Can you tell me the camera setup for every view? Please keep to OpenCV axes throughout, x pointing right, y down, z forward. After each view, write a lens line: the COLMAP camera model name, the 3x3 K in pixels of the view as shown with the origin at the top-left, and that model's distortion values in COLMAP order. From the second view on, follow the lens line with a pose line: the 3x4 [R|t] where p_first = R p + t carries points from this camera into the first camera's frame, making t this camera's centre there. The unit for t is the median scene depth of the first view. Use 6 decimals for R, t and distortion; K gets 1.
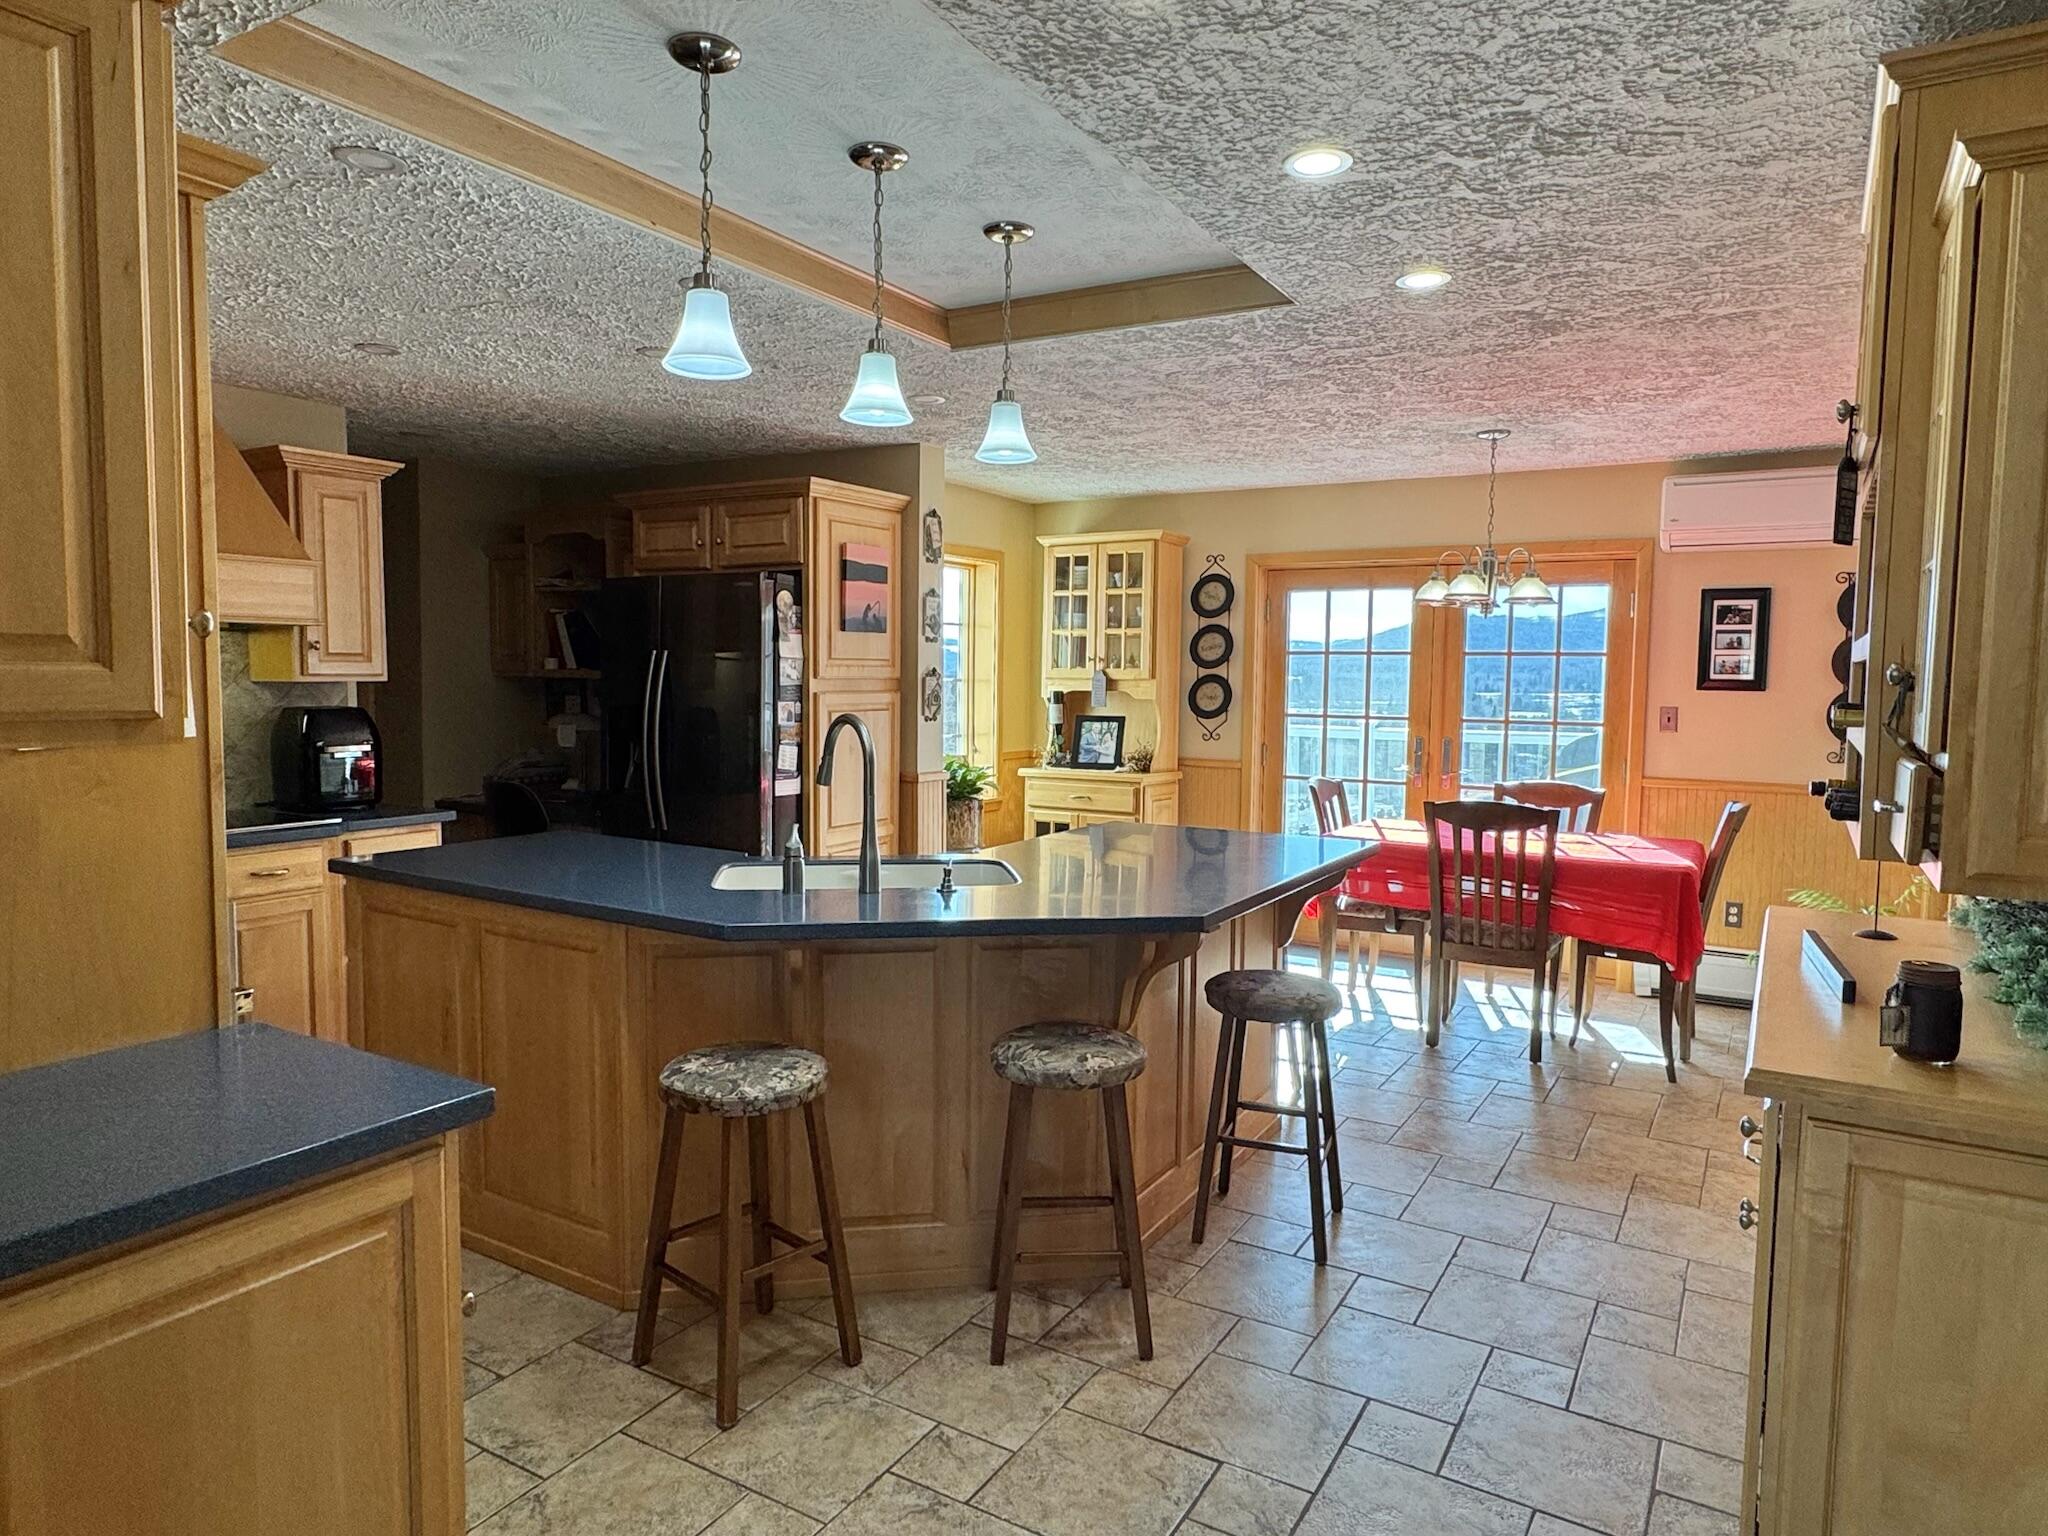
lens RADIAL K [[1270.3, 0, 1021.7], [0, 1270.3, 763.8], [0, 0, 1]] dist [-0.006454, -0.000905]
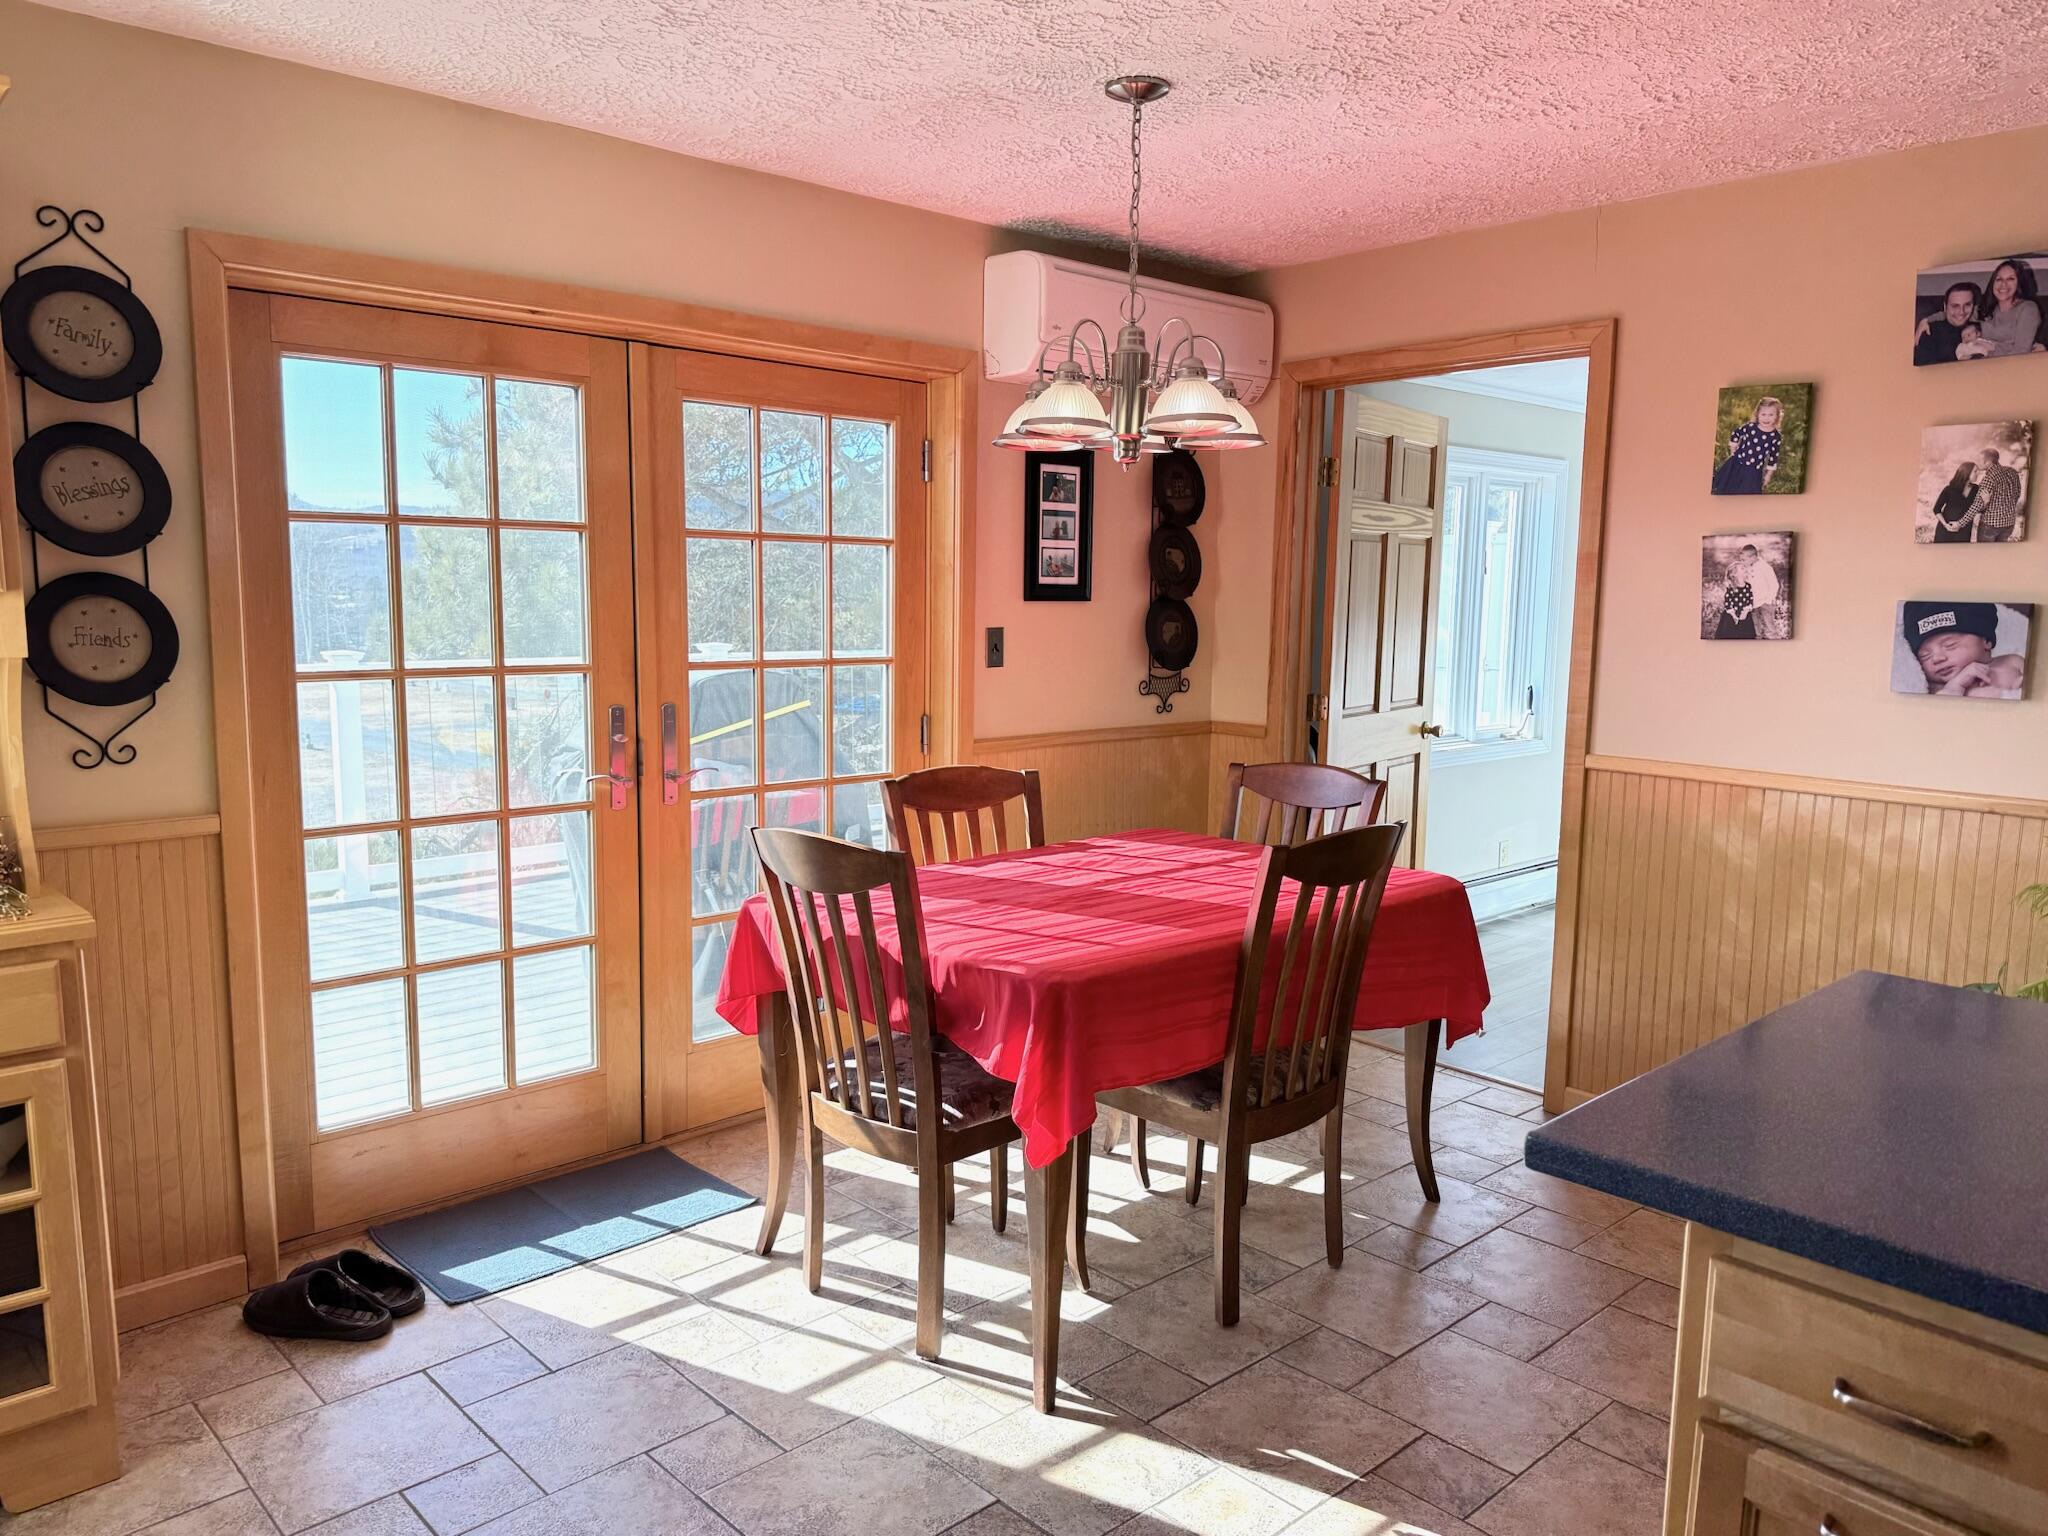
lens RADIAL K [[1456.8, 0, 1025.2], [0, 1456.8, 774.0], [0, 0, 1]] dist [-0.002143, -0.001083]
pose [[0.257155, -0.127321, 0.957946, -0.201396], [0.064752, 0.991325, 0.114375, -0.056360], [-0.964198, 0.032617, 0.263168, 0.816531]]
